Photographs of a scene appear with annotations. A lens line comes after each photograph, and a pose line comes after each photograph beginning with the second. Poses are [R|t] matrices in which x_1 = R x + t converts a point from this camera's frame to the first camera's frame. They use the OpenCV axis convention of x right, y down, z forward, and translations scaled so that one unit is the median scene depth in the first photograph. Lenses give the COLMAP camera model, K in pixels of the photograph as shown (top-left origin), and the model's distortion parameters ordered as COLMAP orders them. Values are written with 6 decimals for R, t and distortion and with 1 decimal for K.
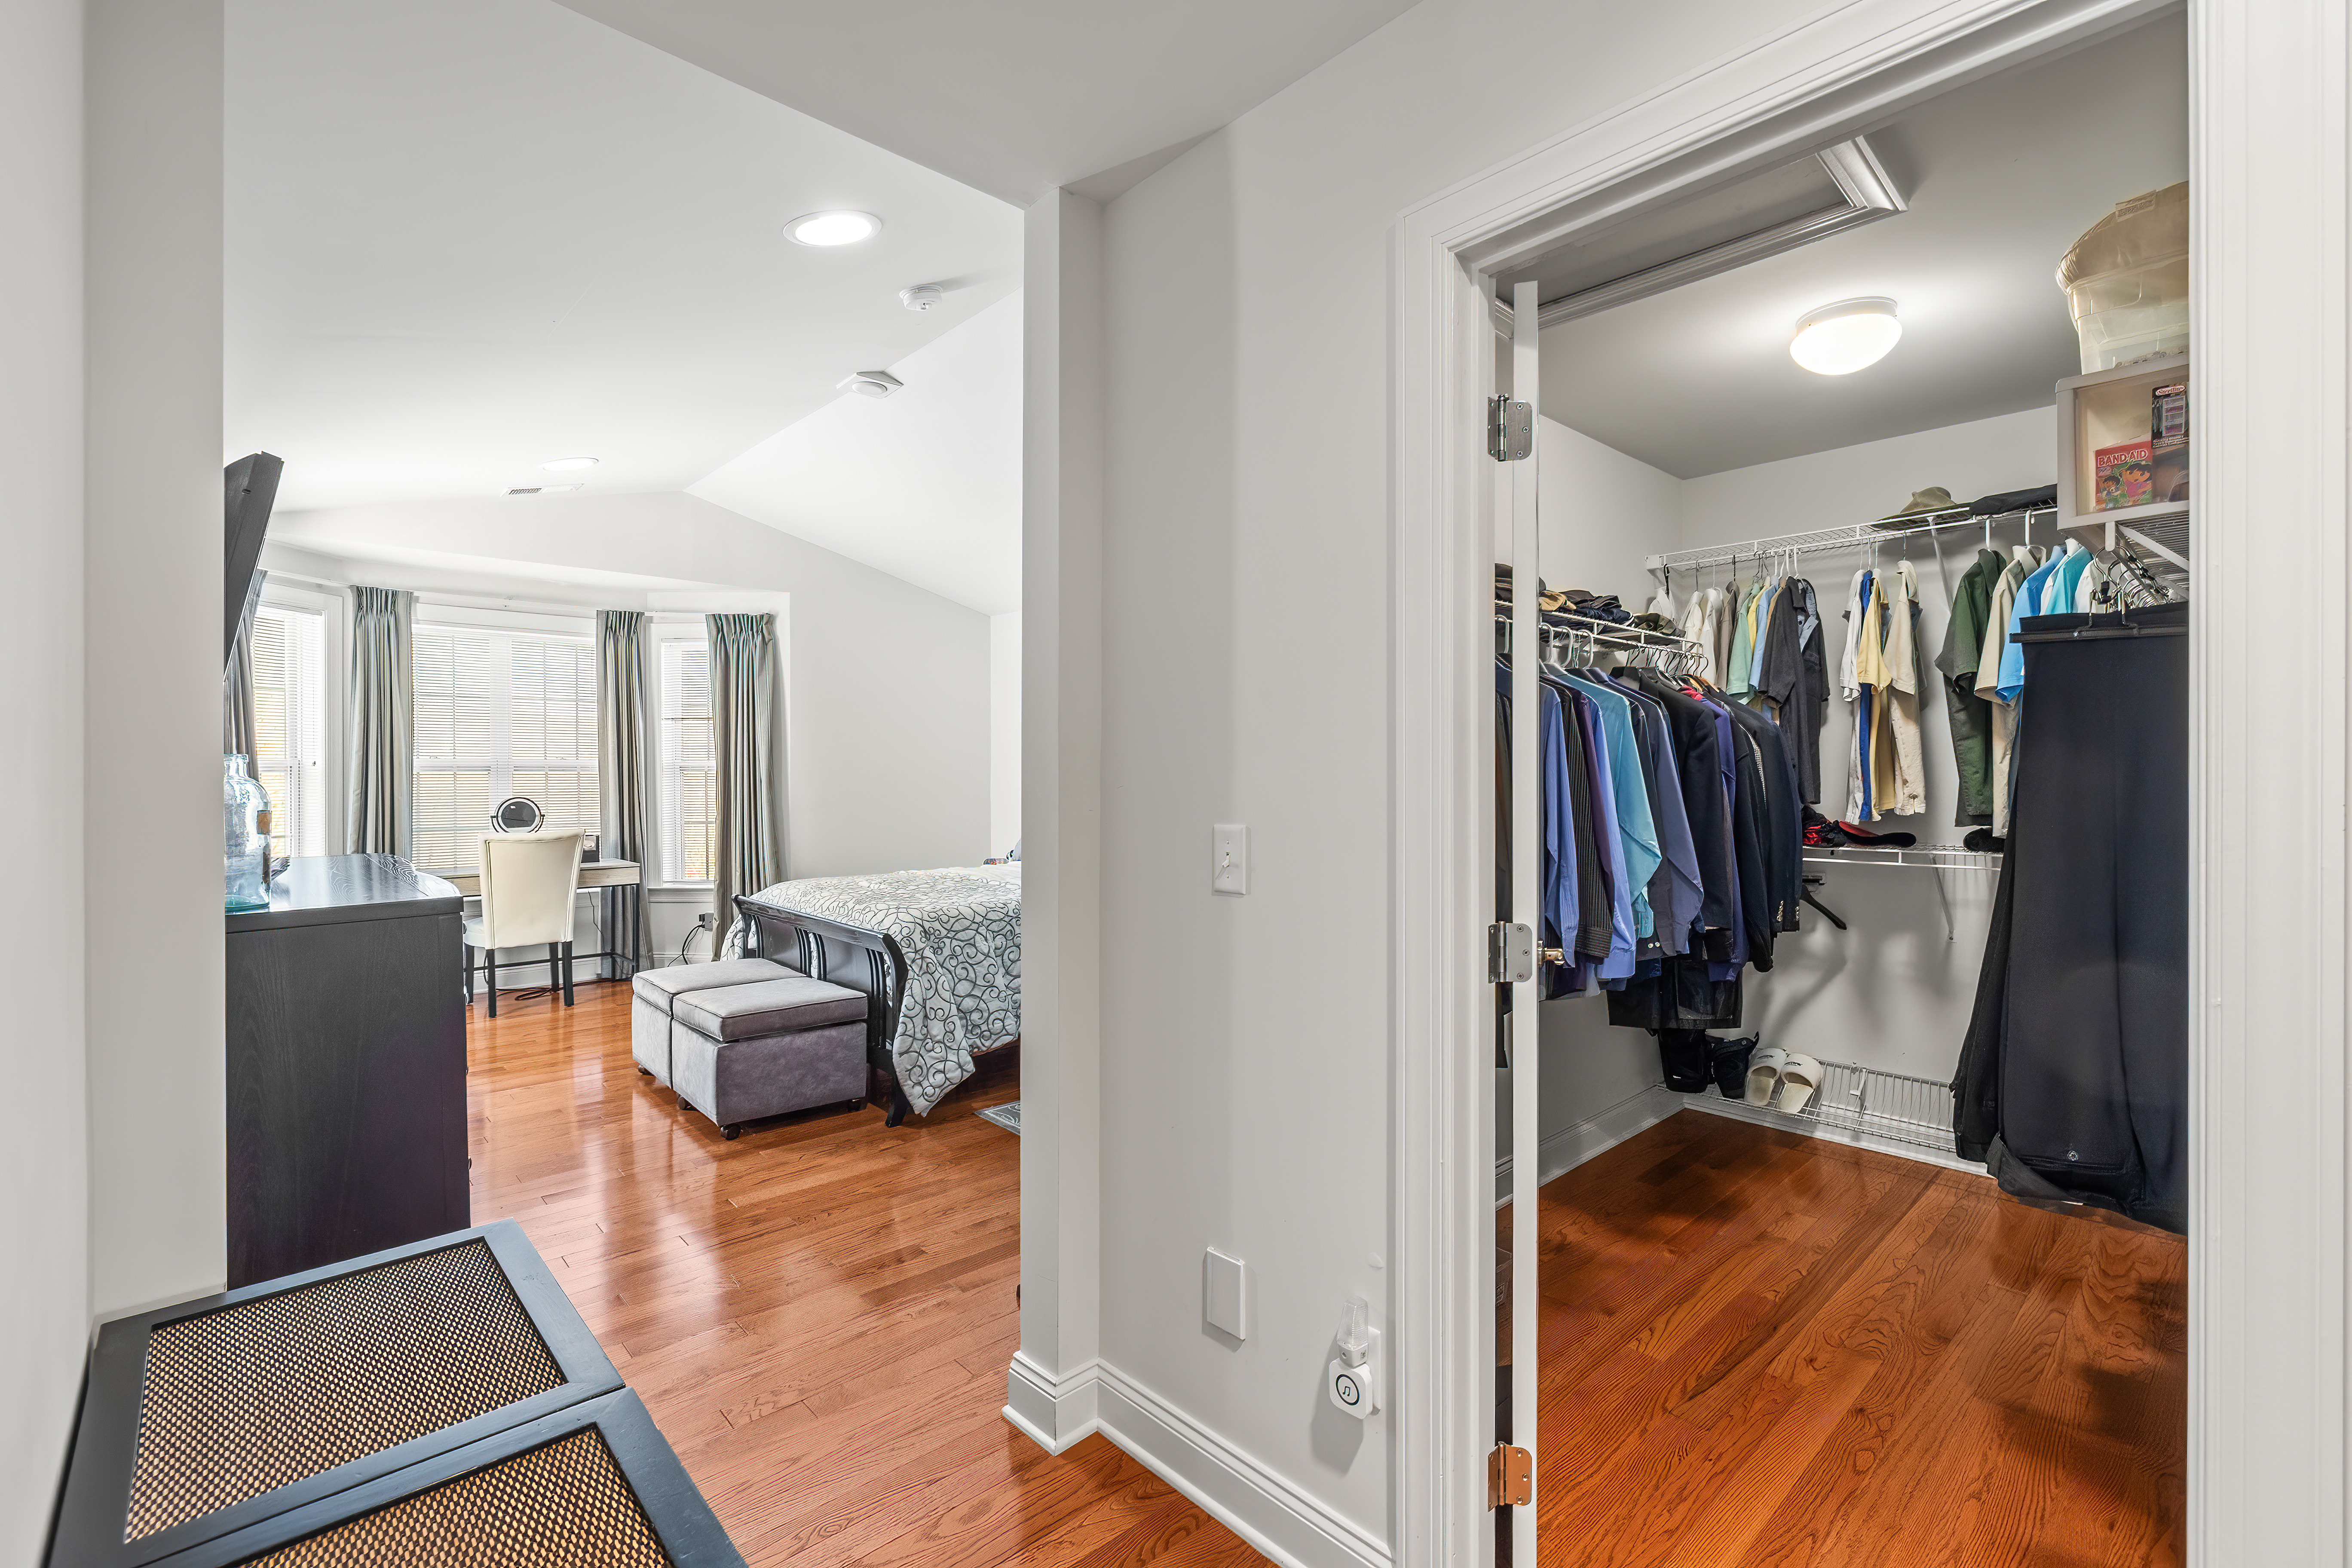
lens RADIAL K [[1022.0, 0, 1192.8], [0, 1022.0, 778.6], [0, 0, 1]] dist [0.001093, 0.000025]
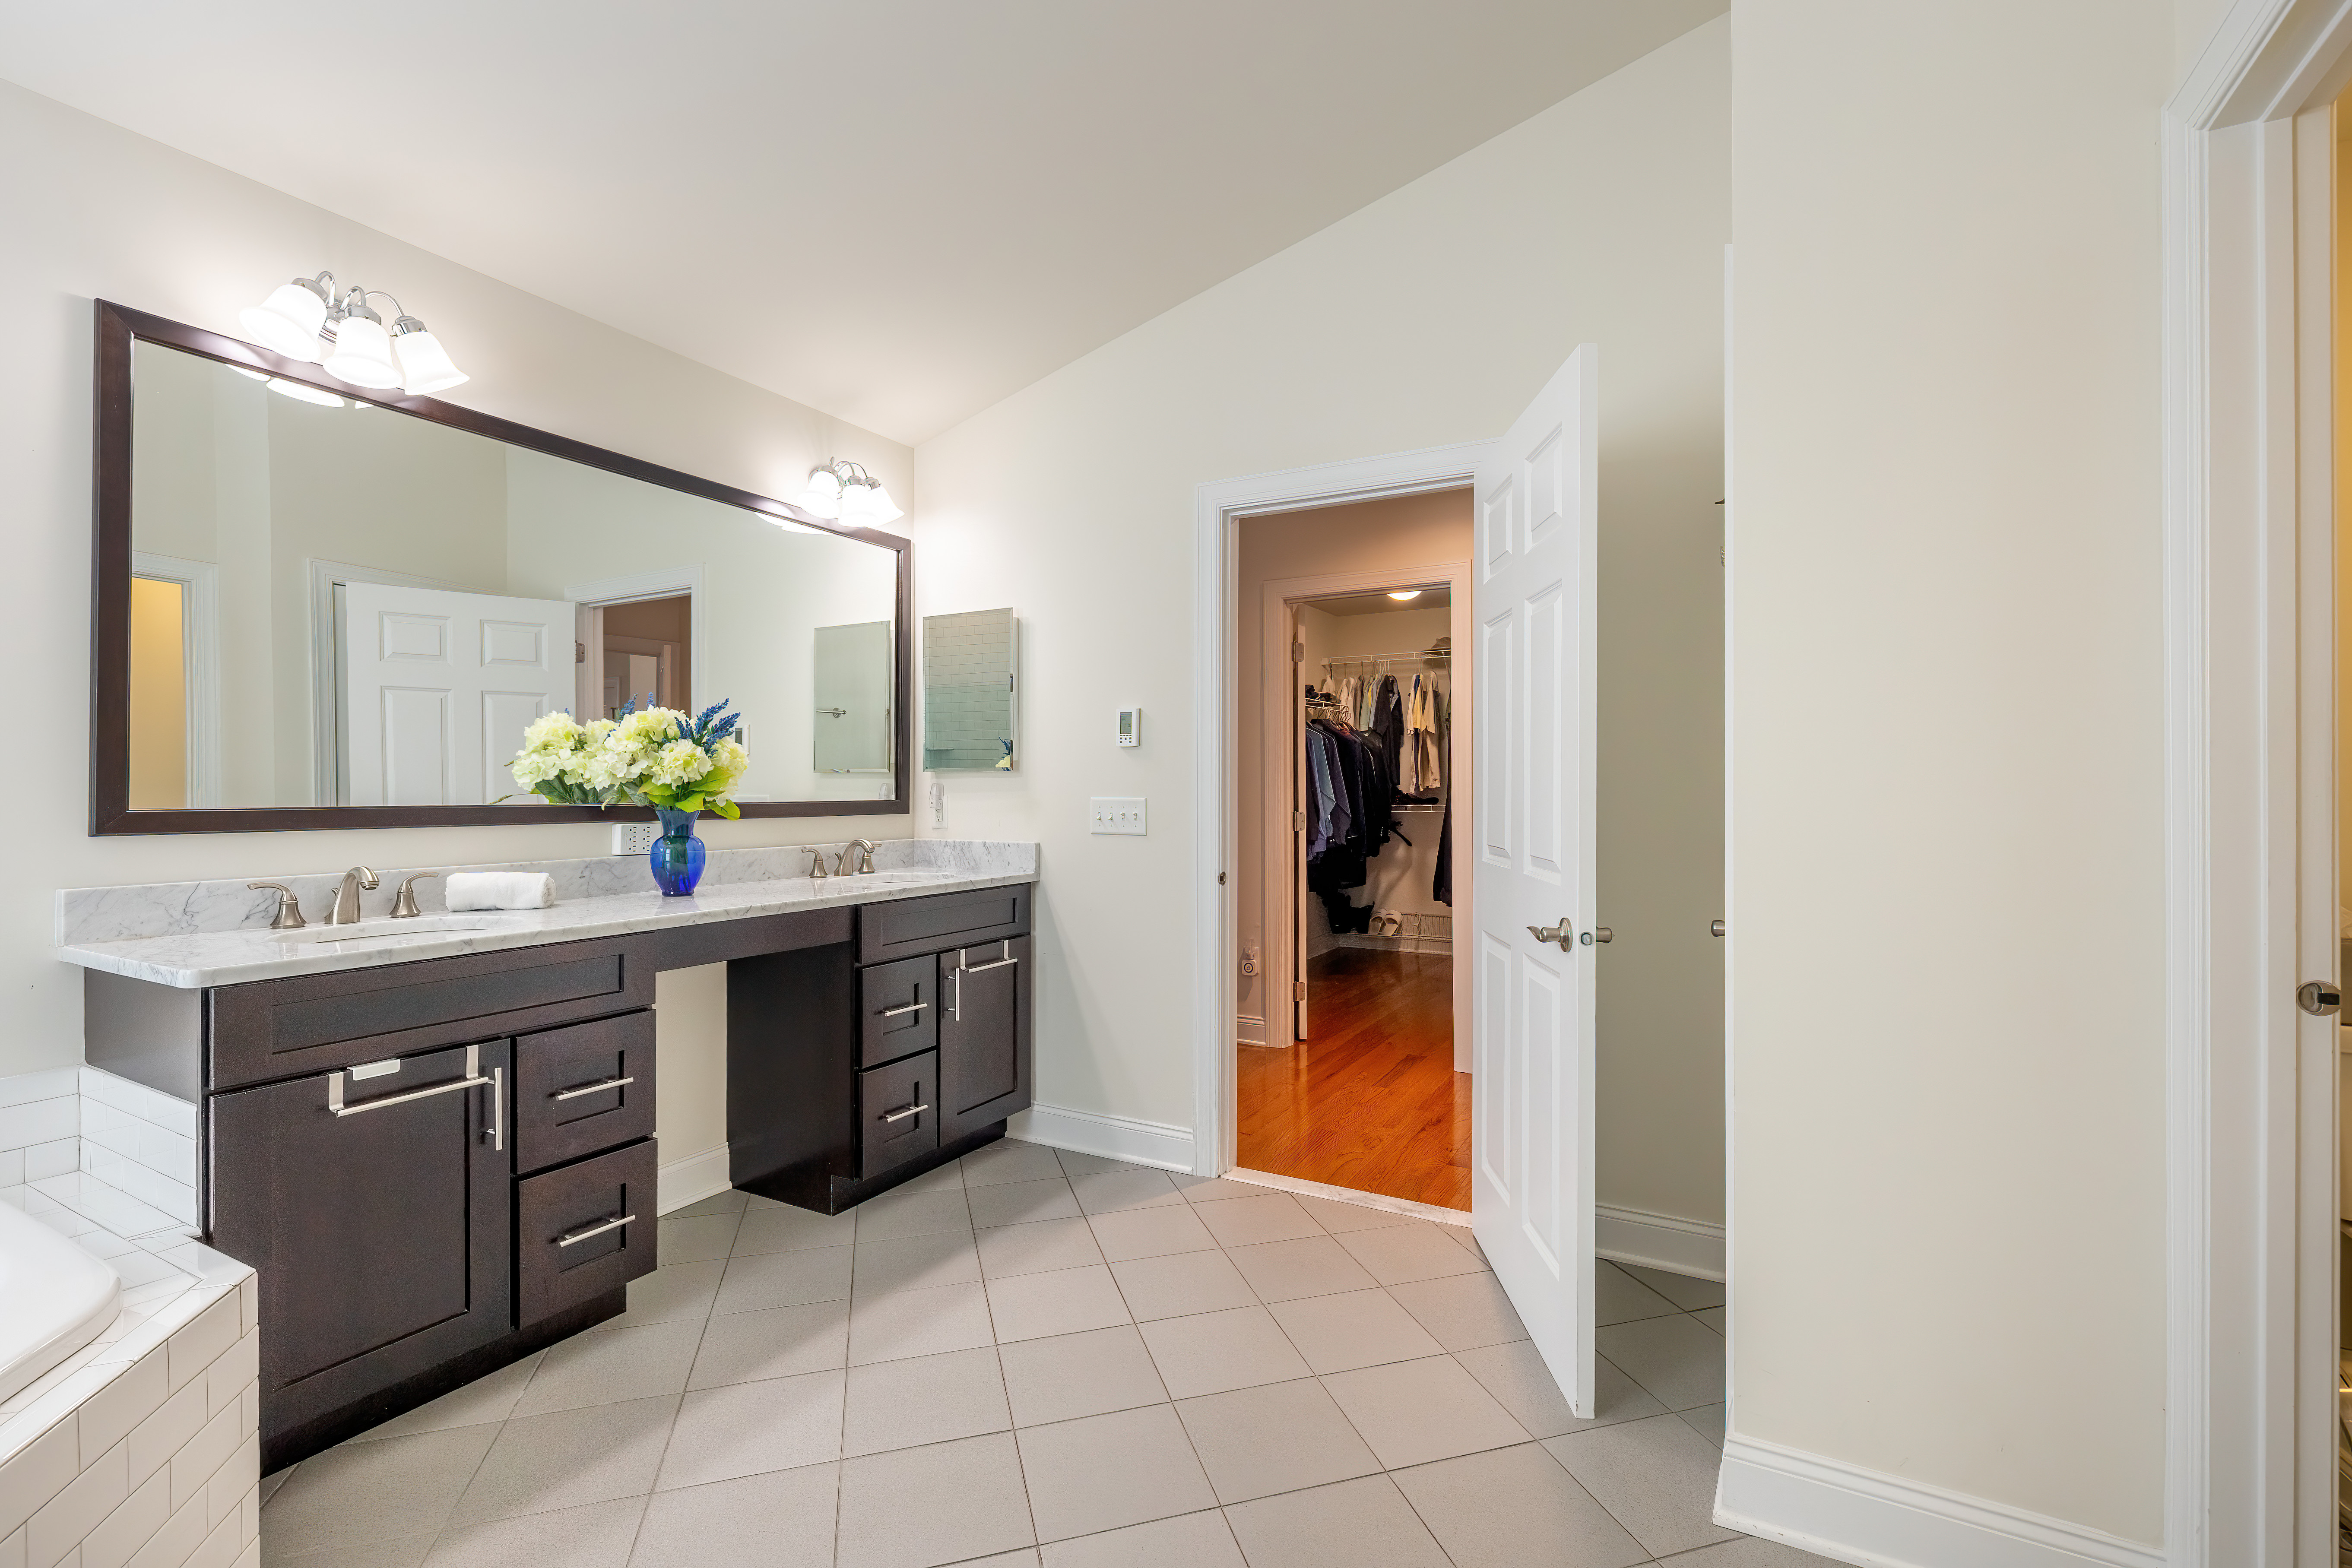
lens RADIAL K [[1021.9, 0, 1192.8], [0, 1021.9, 778.6], [0, 0, 1]] dist [0.001093, 0.000025]
pose [[0.948116, -0.000644, 0.317923, -0.452595], [0.003845, 0.999948, -0.009440, 0.031833], [-0.317900, 0.010173, 0.948070, -0.849532]]
